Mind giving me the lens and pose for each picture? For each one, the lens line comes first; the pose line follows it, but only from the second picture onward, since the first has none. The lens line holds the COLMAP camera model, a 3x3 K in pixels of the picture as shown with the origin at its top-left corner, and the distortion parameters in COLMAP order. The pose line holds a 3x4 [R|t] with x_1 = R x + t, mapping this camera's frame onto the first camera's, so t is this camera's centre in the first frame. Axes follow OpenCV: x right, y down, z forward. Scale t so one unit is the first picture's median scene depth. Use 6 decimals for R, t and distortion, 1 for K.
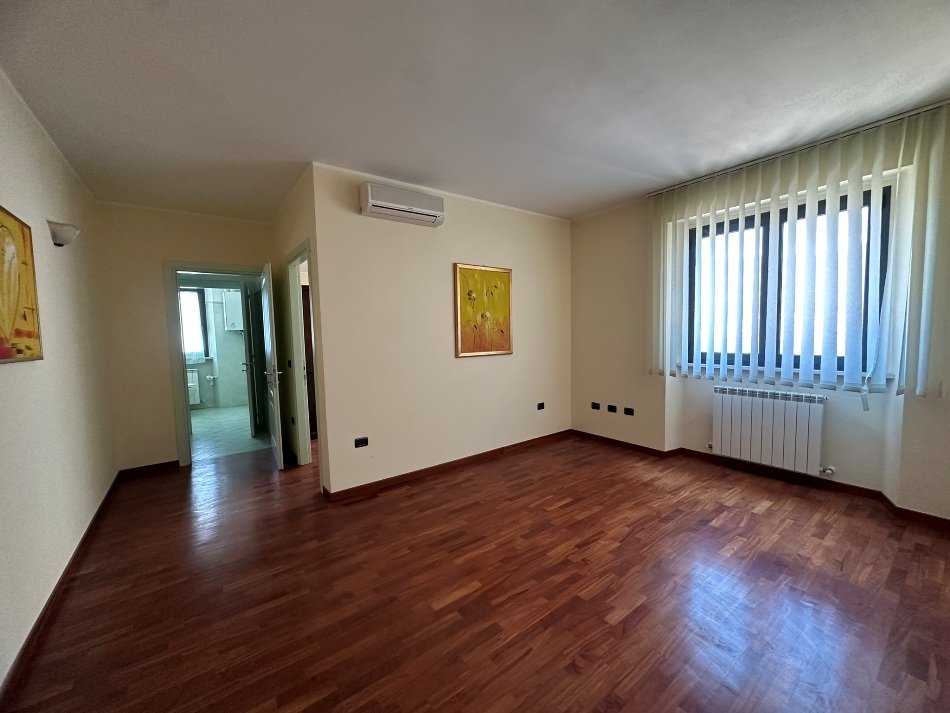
lens RADIAL K [[378.5, 0, 475.0], [0, 378.5, 356.5], [0, 0, 1]] dist [-0.002591, 0.000559]
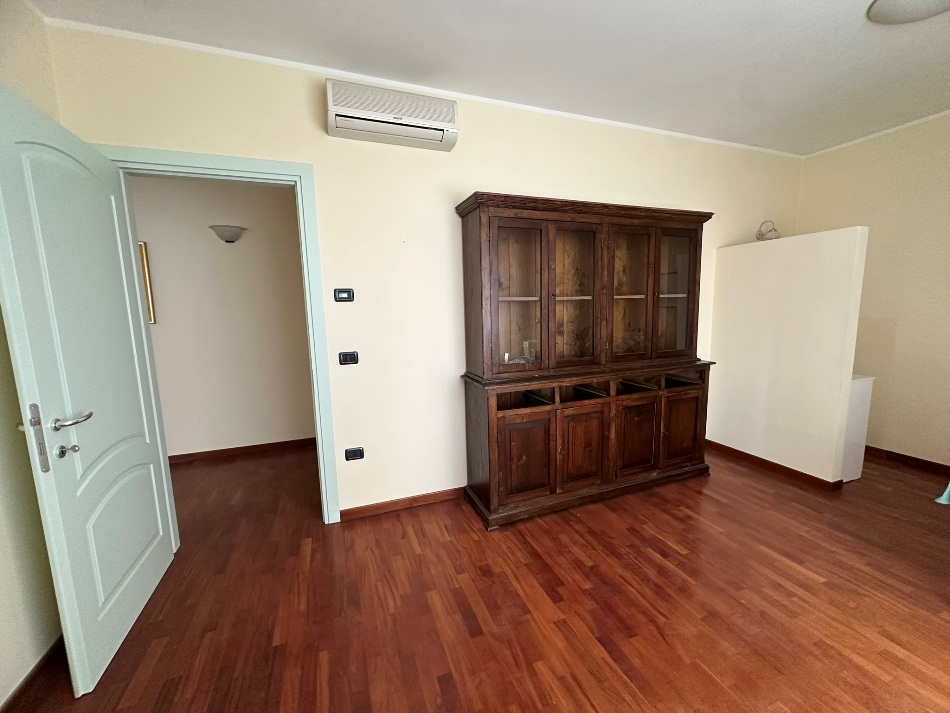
lens RADIAL K [[378.5, 0, 475.0], [0, 378.5, 356.5], [0, 0, 1]] dist [-0.002591, 0.000559]
pose [[0.963060, 0.038965, -0.266454, 0.154679], [-0.021055, 0.997342, 0.069749, -0.026382], [0.268464, -0.061563, 0.961321, 0.389693]]
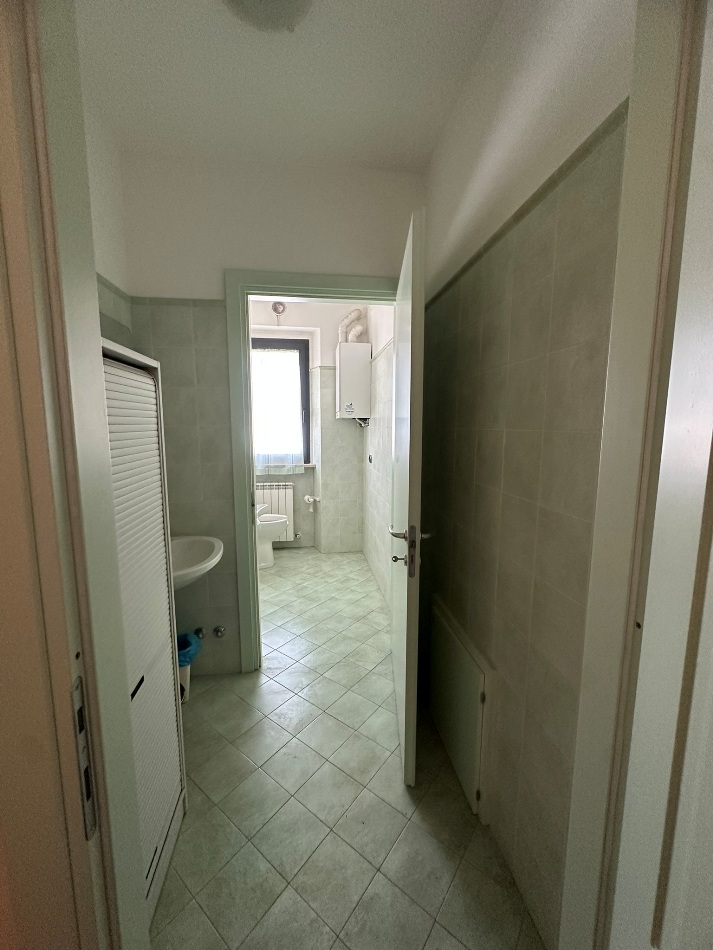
lens RADIAL K [[378.5, 0, 356.5], [0, 378.5, 475.0], [0, 0, 1]] dist [-0.002591, 0.000559]
pose [[0.872451, 0.089683, -0.480401, -0.826474], [-0.059691, 0.995213, 0.077386, -0.071270], [0.485042, -0.038840, 0.873628, 1.206885]]
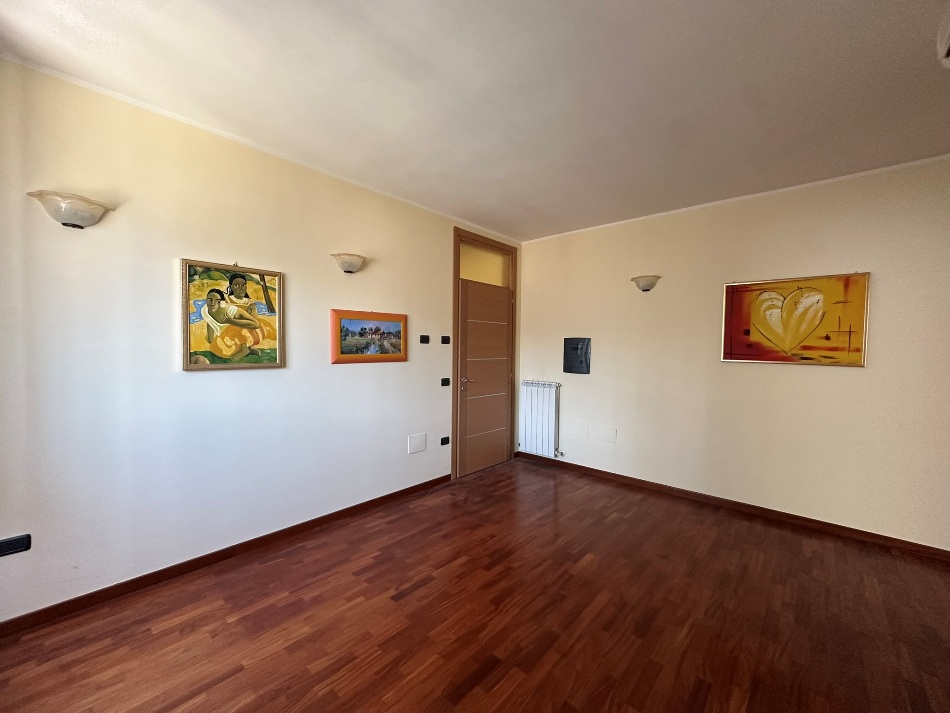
lens RADIAL K [[378.5, 0, 475.0], [0, 378.5, 356.5], [0, 0, 1]] dist [-0.002591, 0.000559]
pose [[-0.980941, 0.012361, -0.193912, 0.334407], [-0.007660, 0.994739, 0.102155, -0.106949], [0.194155, 0.101694, -0.975686, 1.310781]]
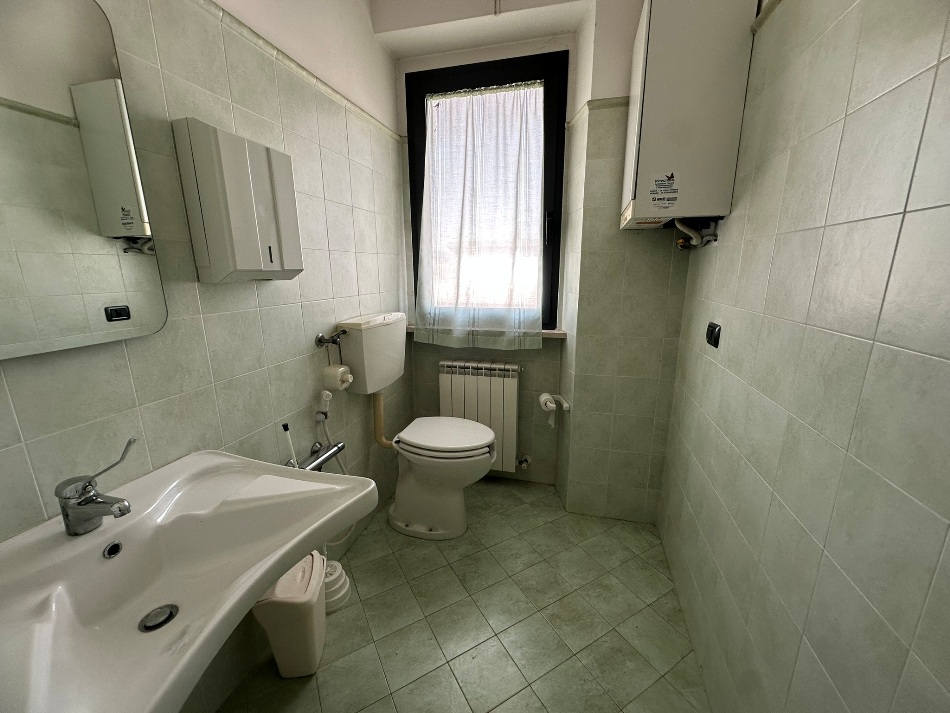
lens RADIAL K [[378.5, 0, 475.0], [0, 378.5, 356.5], [0, 0, 1]] dist [-0.002591, 0.000559]
pose [[0.615999, 0.197651, -0.762548, -1.195380], [-0.067618, 0.977705, 0.198797, -0.074579], [0.784839, -0.070897, 0.615630, 1.785999]]
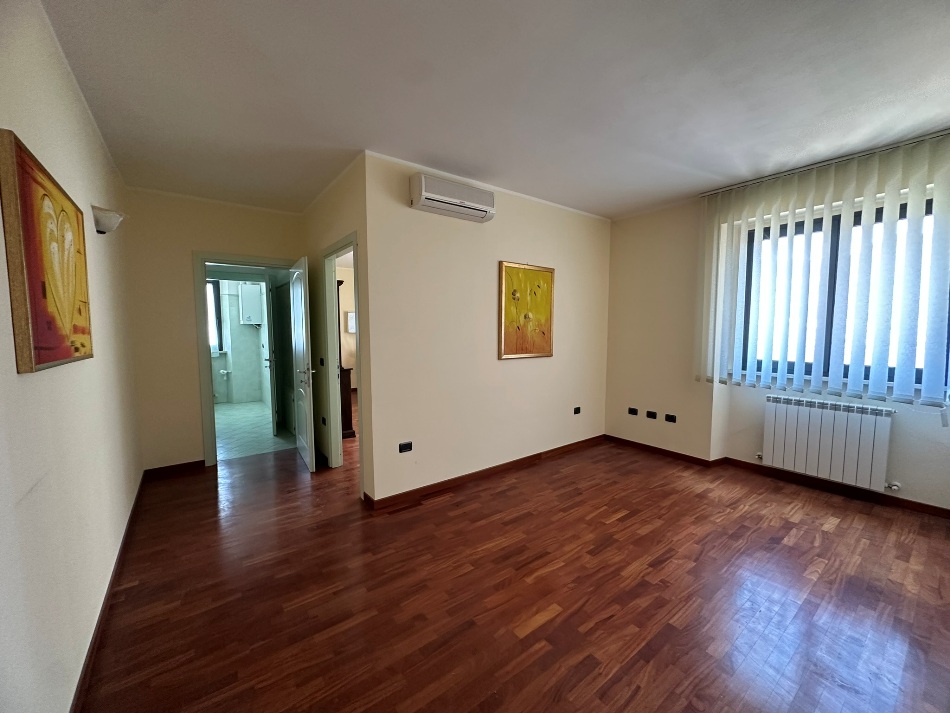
lens RADIAL K [[378.5, 0, 475.0], [0, 378.5, 356.5], [0, 0, 1]] dist [-0.002591, 0.000559]
pose [[0.999741, 0.021420, 0.007733, -0.142698], [-0.021482, 0.999737, 0.008038, -0.013575], [-0.007559, -0.008202, 0.999938, 0.048657]]
